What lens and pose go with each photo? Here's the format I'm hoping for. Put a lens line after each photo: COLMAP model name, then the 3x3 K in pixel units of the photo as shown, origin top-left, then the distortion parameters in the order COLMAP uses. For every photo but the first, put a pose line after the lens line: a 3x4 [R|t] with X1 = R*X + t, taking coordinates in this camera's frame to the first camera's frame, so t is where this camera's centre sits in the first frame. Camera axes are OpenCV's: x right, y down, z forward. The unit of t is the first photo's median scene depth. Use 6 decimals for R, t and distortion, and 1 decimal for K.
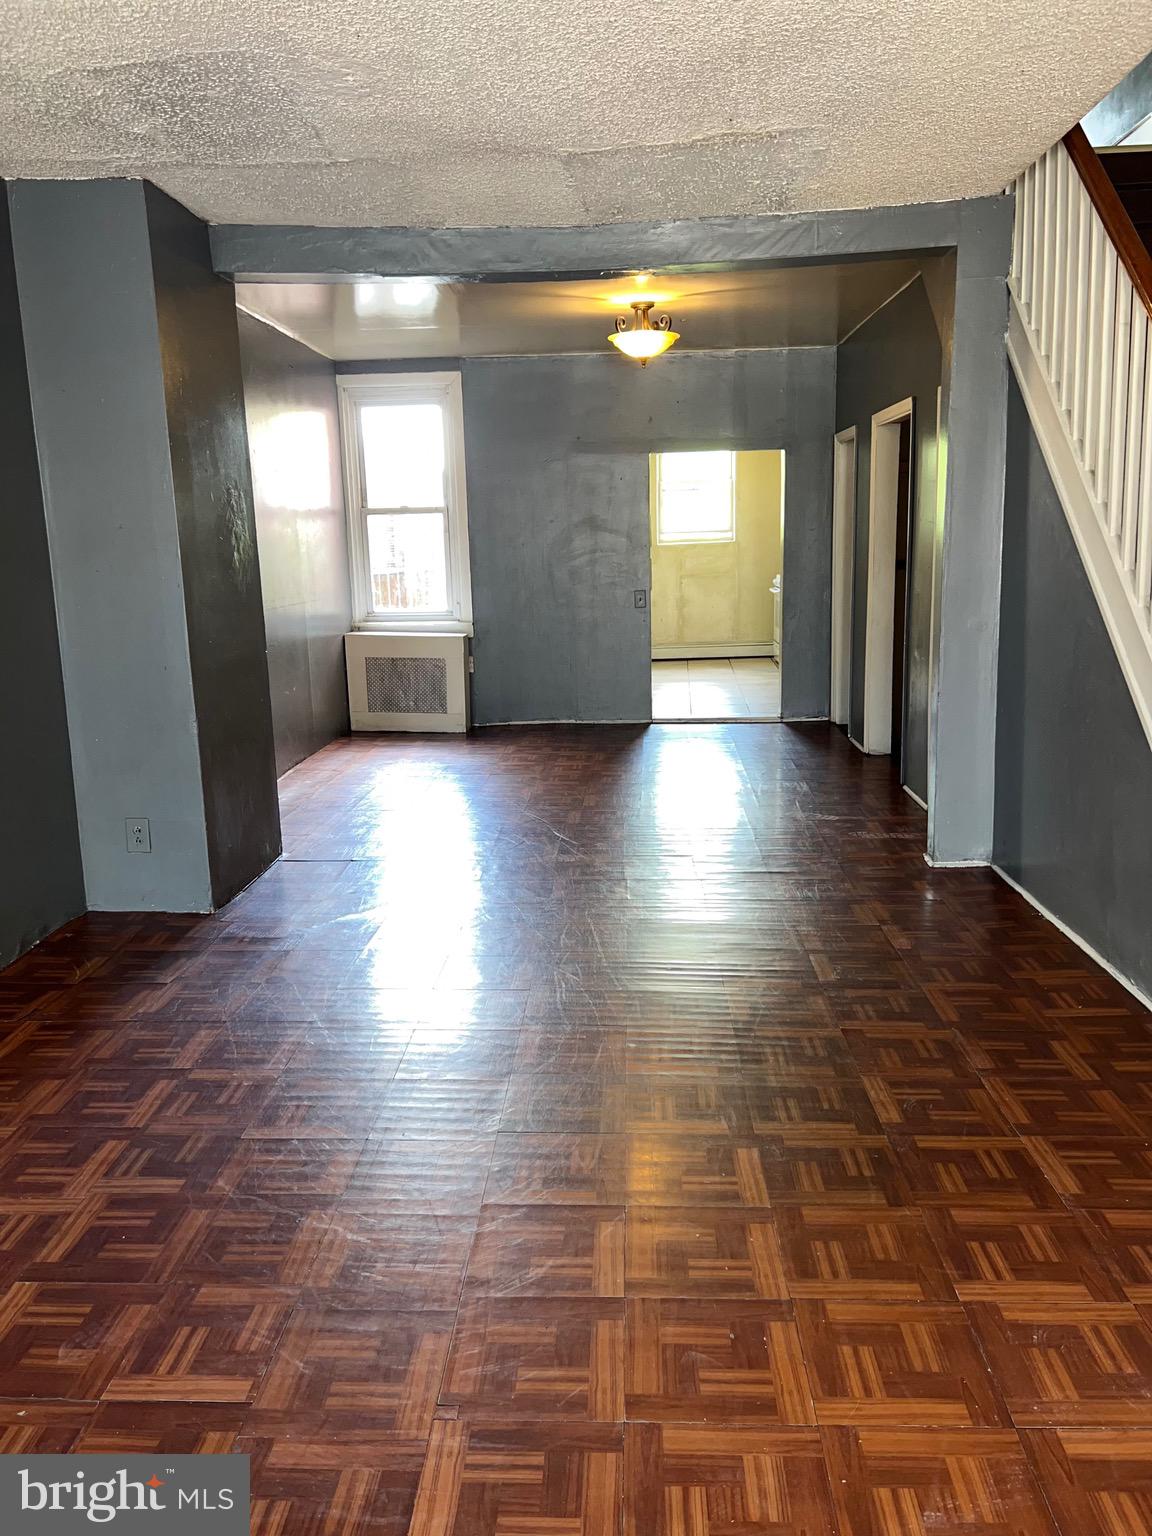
lens RADIAL K [[1164.9, 0, 575.5], [0, 1164.9, 767.8], [0, 0, 1]] dist [0.028026, -0.028679]
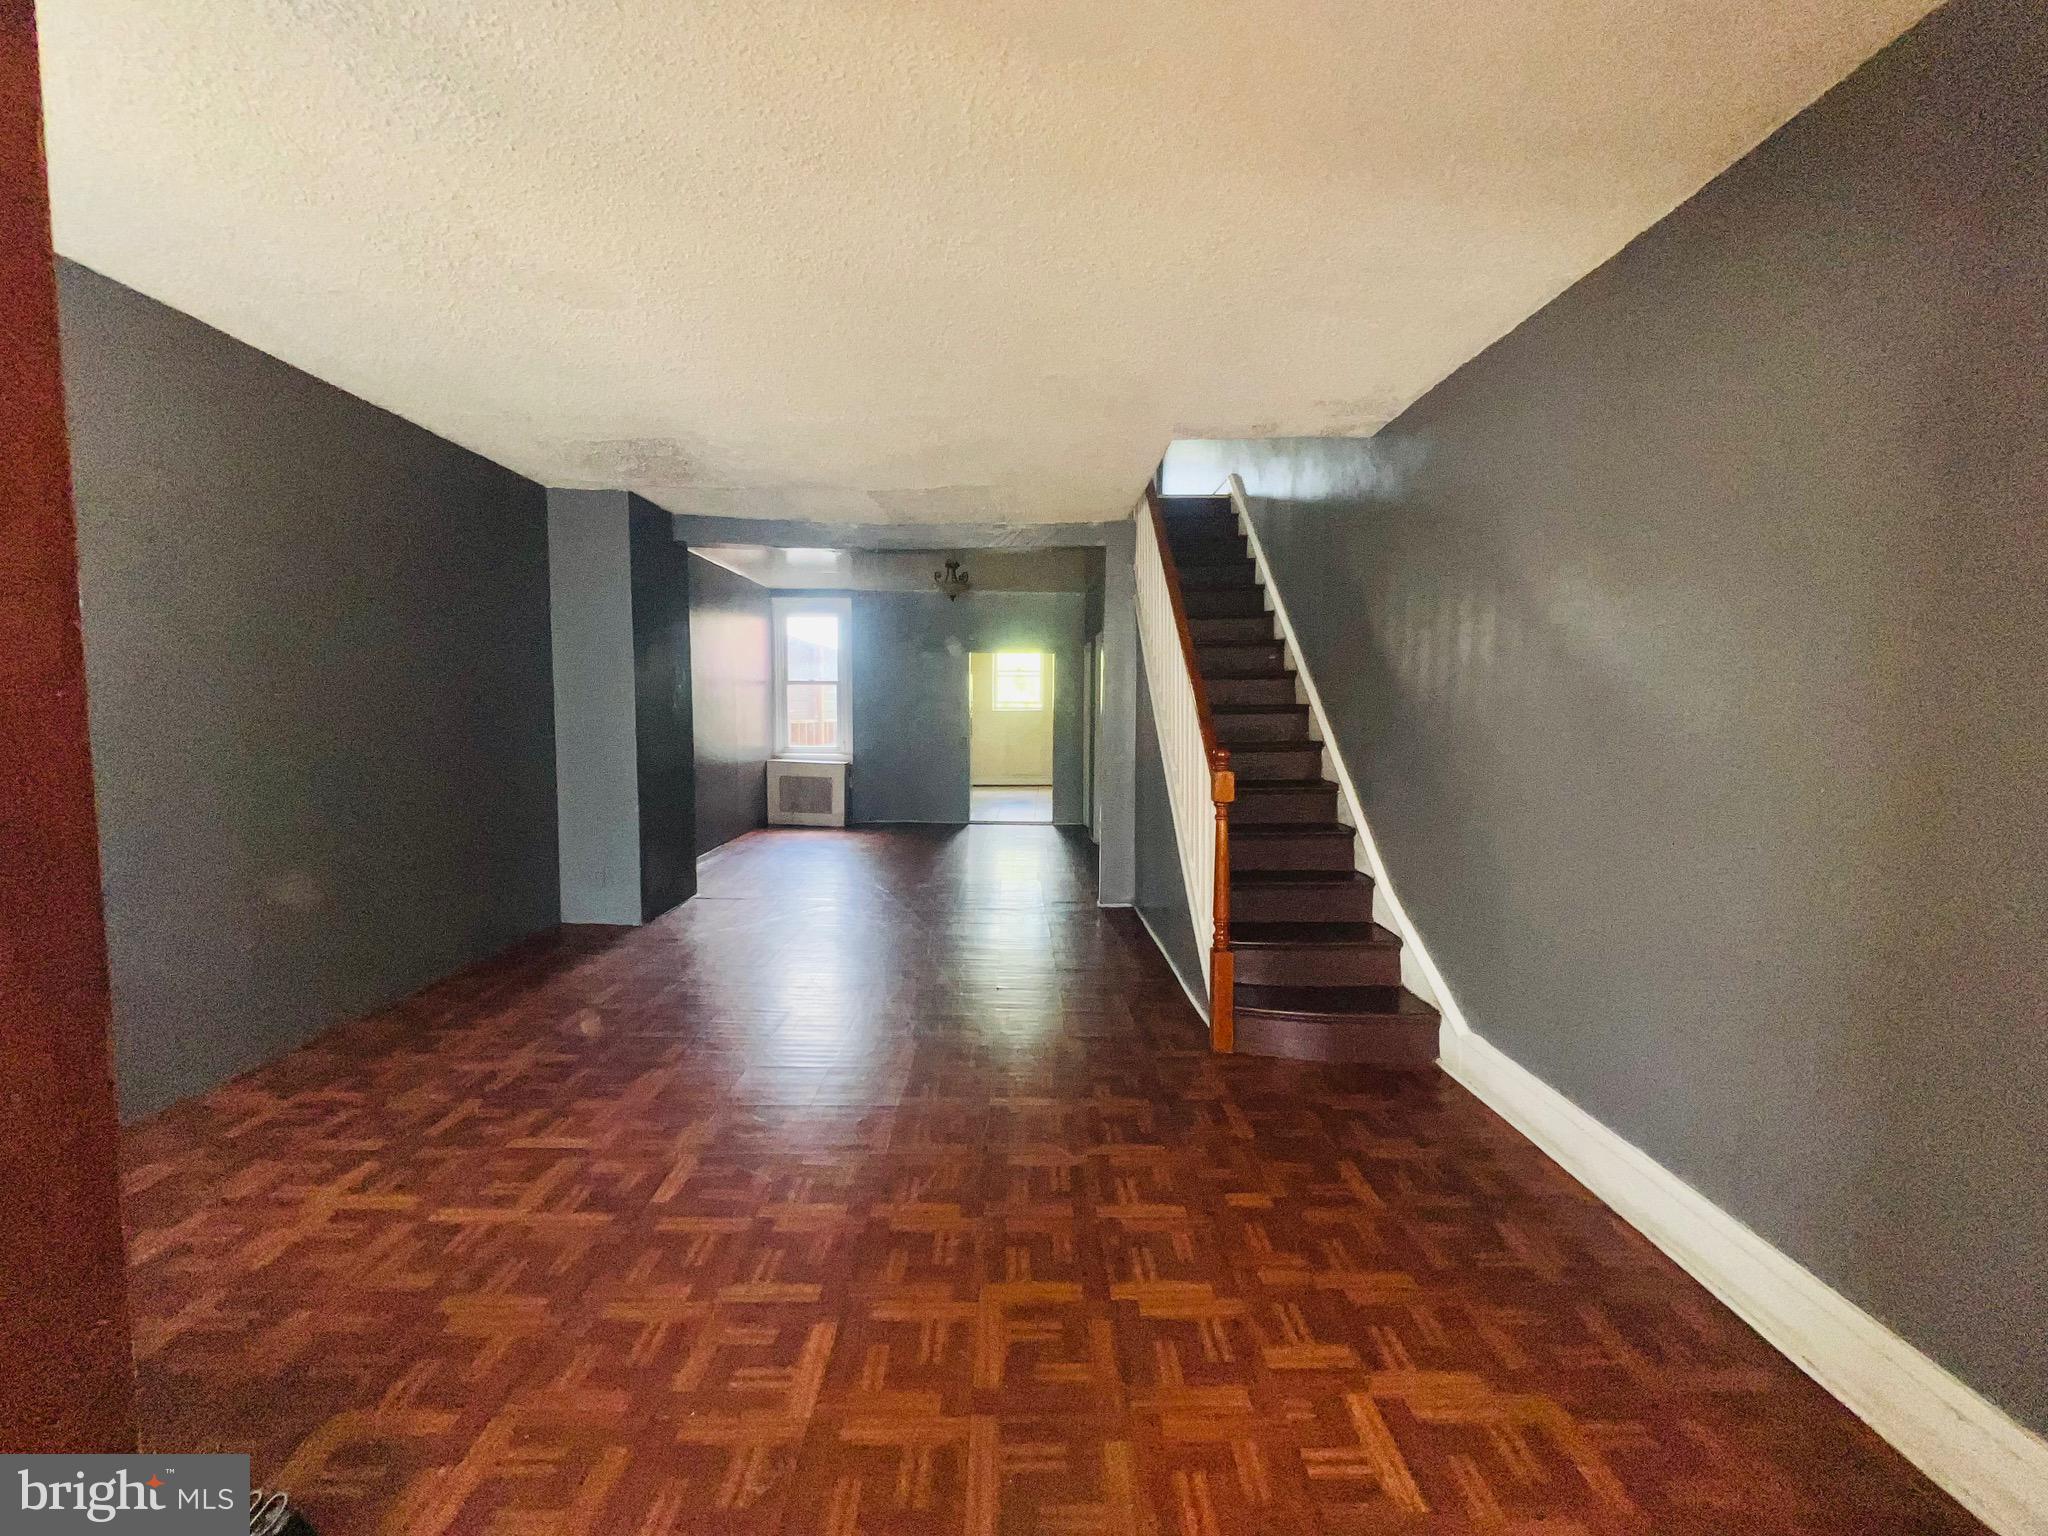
lens RADIAL K [[828.4, 0, 1025.1], [0, 828.4, 767.8], [0, 0, 1]] dist [0.001820, -0.000136]
pose [[0.997595, 0.028639, 0.063112, 0.149751], [-0.020821, 0.992407, -0.121221, 0.040972], [-0.066104, 0.119616, 0.990617, -0.201989]]
